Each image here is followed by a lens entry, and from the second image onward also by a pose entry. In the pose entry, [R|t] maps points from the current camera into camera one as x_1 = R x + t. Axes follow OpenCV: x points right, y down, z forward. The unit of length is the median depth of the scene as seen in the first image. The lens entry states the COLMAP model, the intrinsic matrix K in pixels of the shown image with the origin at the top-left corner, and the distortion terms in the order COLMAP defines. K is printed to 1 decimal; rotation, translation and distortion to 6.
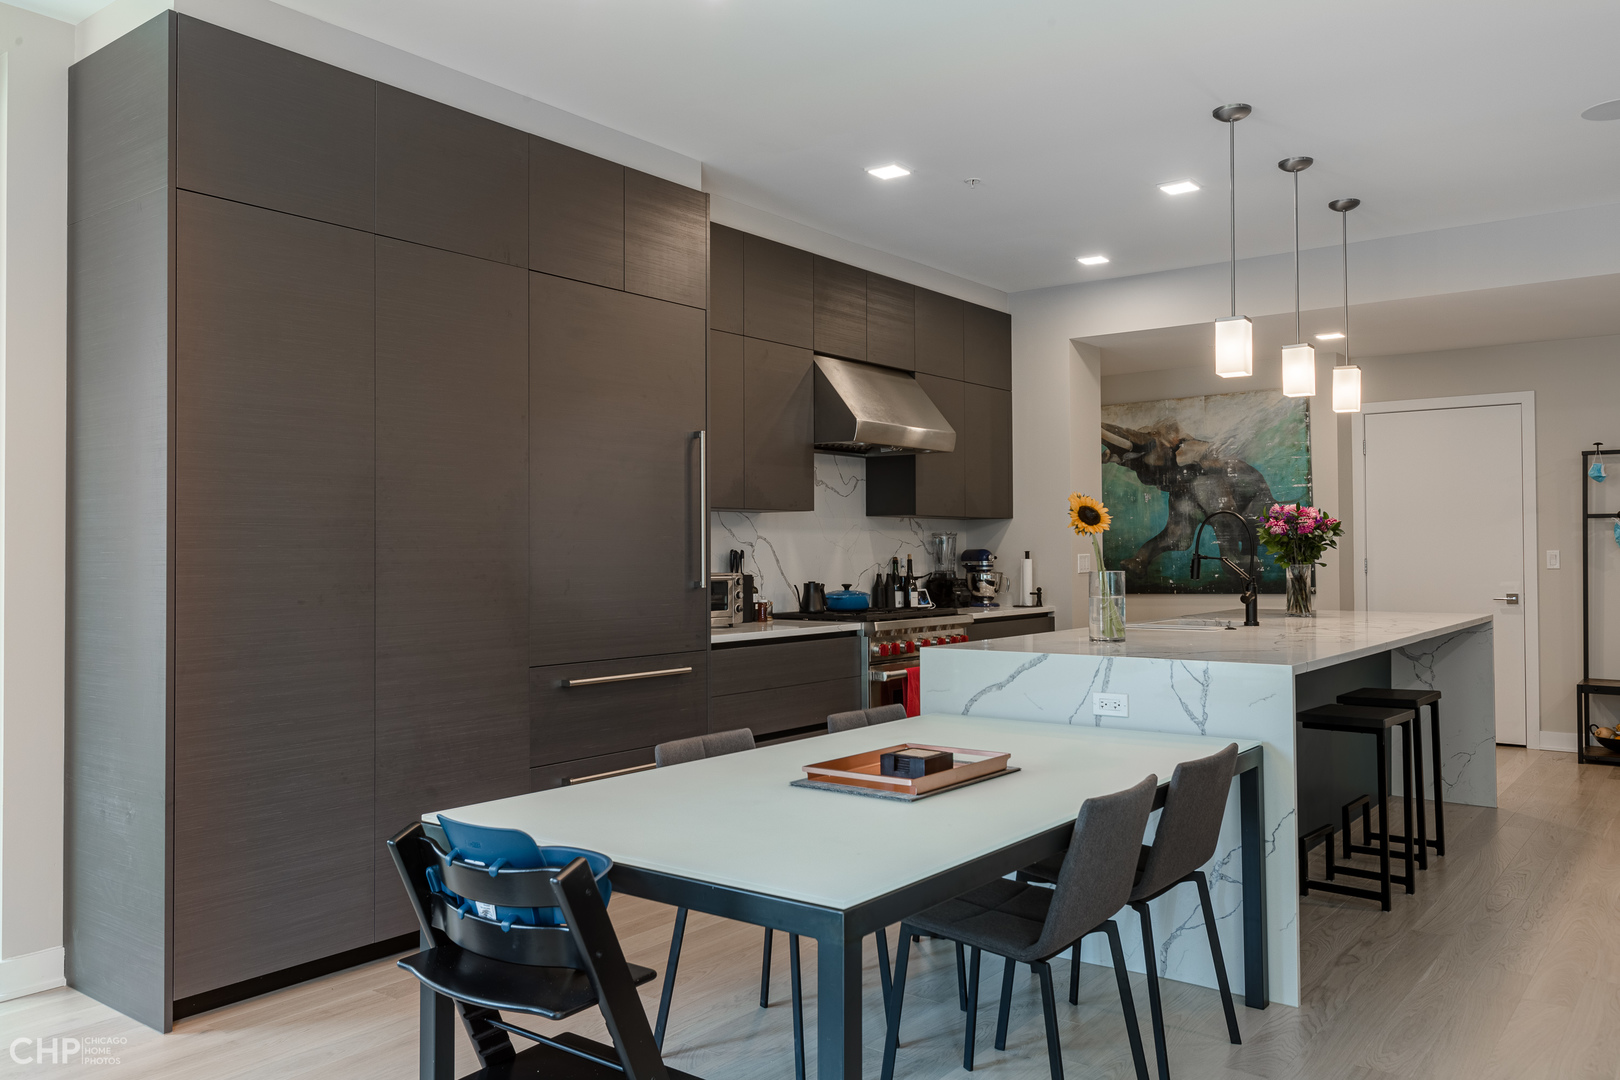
lens RADIAL K [[1215.3, 0, 807.7], [0, 1215.3, 534.0], [0, 0, 1]] dist [0.001005, 0.003431]
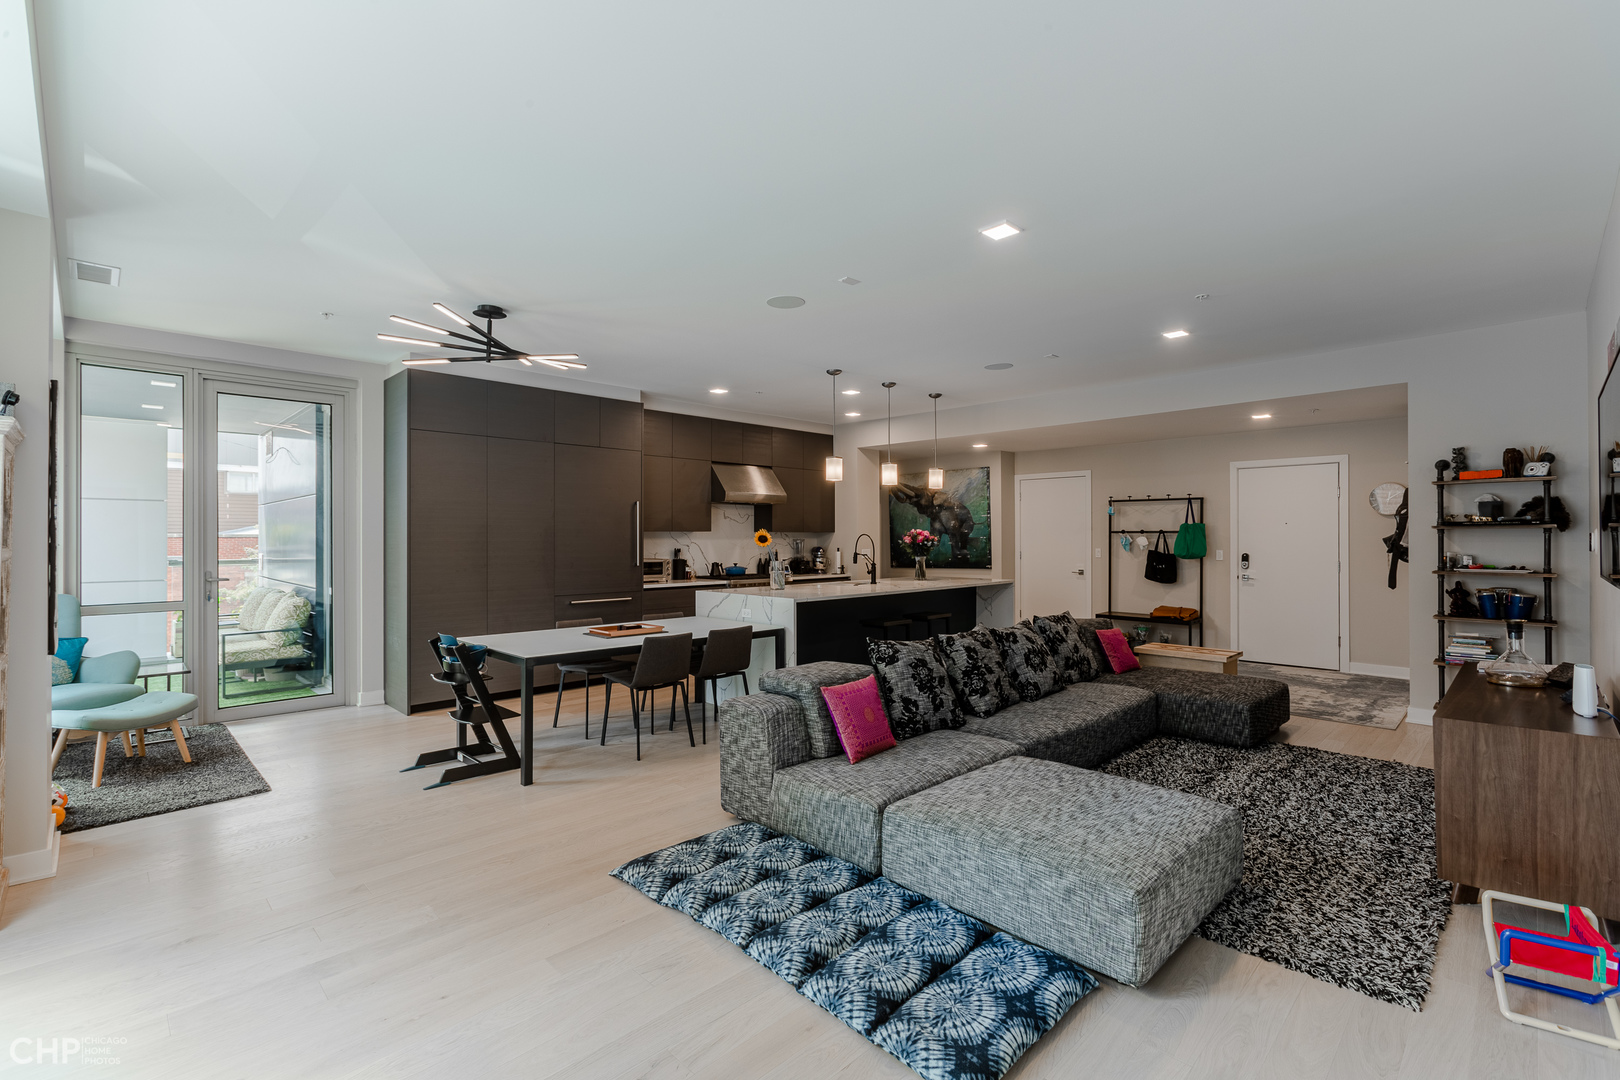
lens RADIAL K [[728.3, 0, 807.9], [0, 728.3, 537.3], [0, 0, 1]] dist [-0.032671, 0.026880]
pose [[0.991917, 0.003670, -0.126835, 0.317907], [-0.001714, 0.999878, 0.015533, -0.026364], [0.126876, -0.015191, 0.991802, -0.295557]]
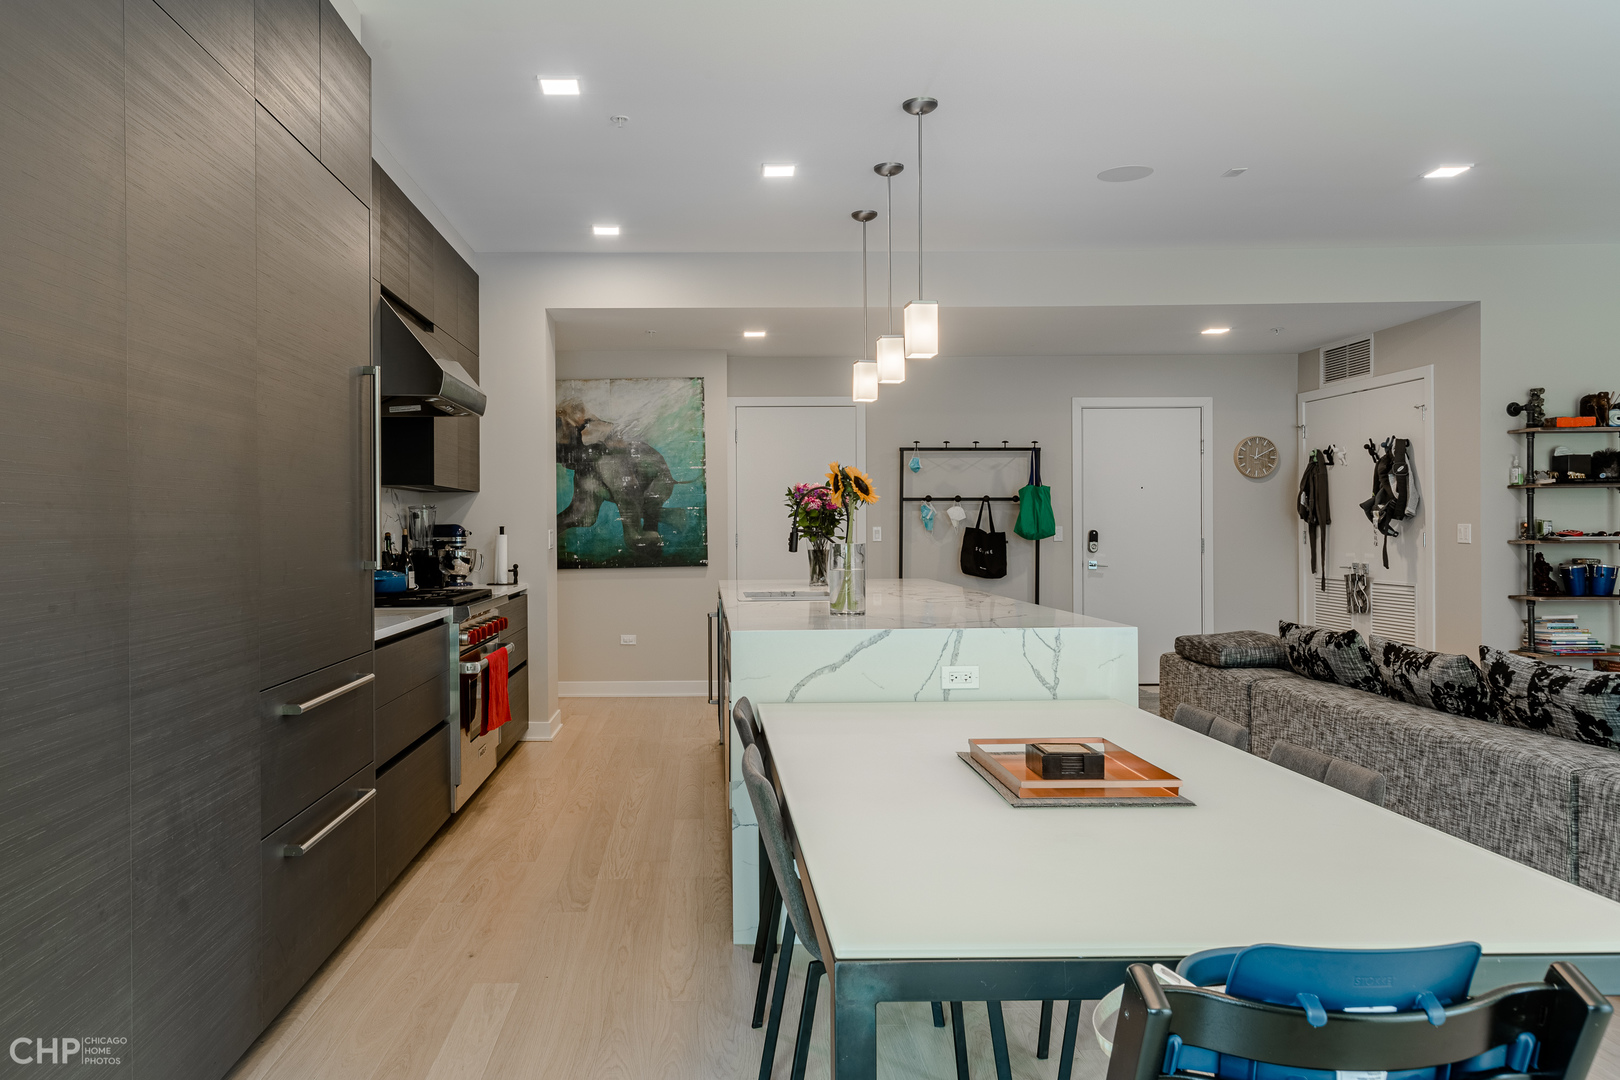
lens RADIAL K [[1131.5, 0, 698.3], [0, 1131.5, 532.9], [0, 0, 1]] dist [-0.001799, 0.007651]
pose [[0.791332, -0.001467, 0.611385, -0.264042], [-0.008040, 0.999886, 0.012804, 0.007325], [-0.611334, -0.015048, 0.791230, 0.223948]]
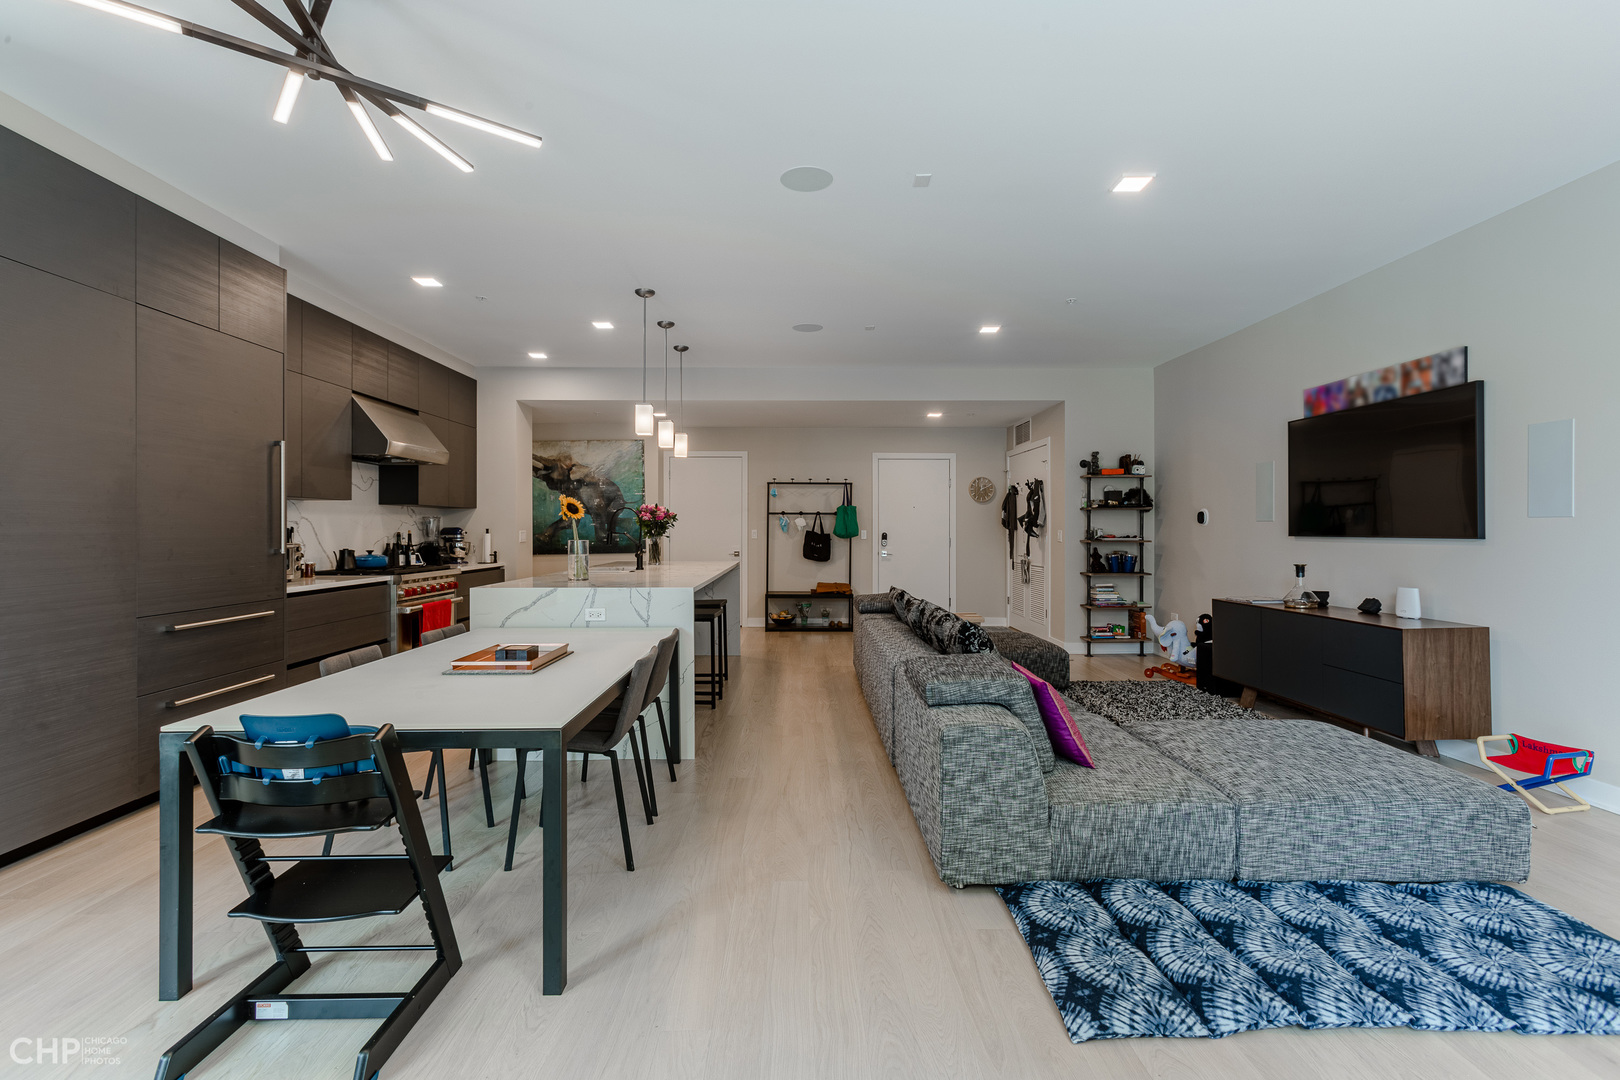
lens RADIAL K [[724.7, 0, 807.7], [0, 724.7, 533.5], [0, 0, 1]] dist [-0.023221, 0.014433]
pose [[0.779393, 0.001892, 0.626533, -0.096554], [-0.014142, 0.999794, 0.014573, 0.000533], [-0.626376, -0.020218, 0.779259, -0.013296]]
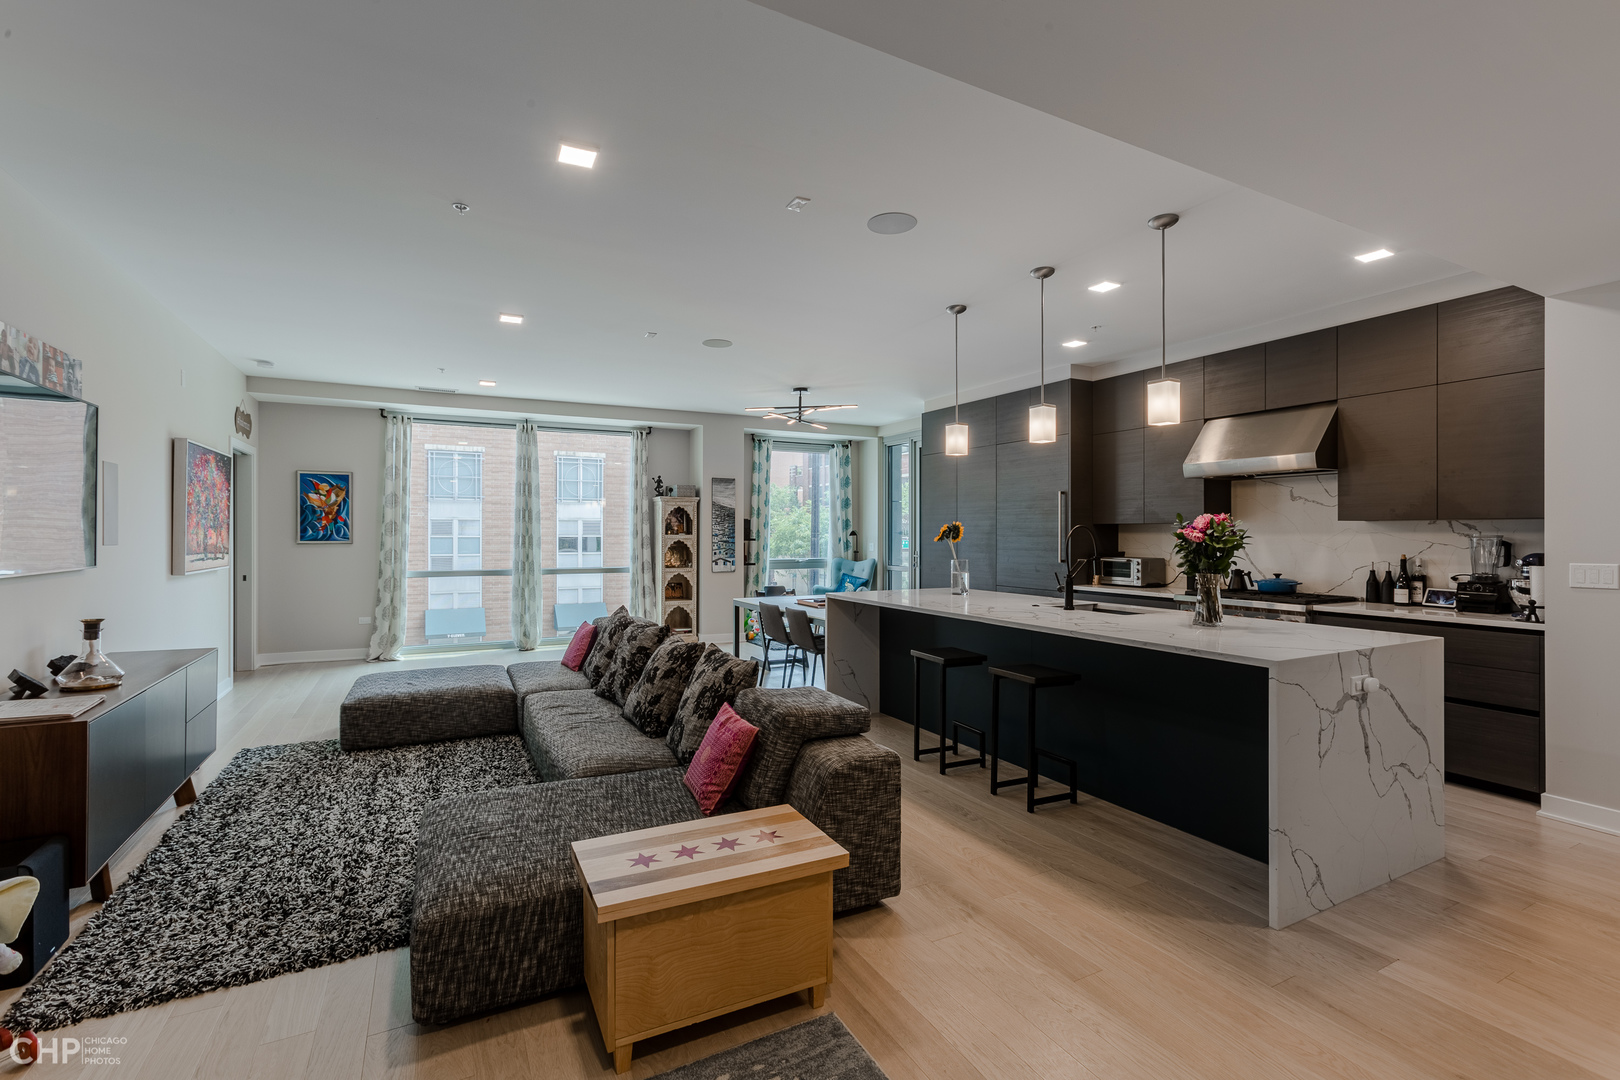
lens RADIAL K [[724.7, 0, 807.7], [0, 724.7, 533.5], [0, 0, 1]] dist [-0.023221, 0.014433]
pose [[-0.423132, 0.005970, -0.906048, 0.926757], [0.016274, 0.999867, -0.001012, -0.011054], [0.905922, -0.015173, -0.423173, 0.824326]]
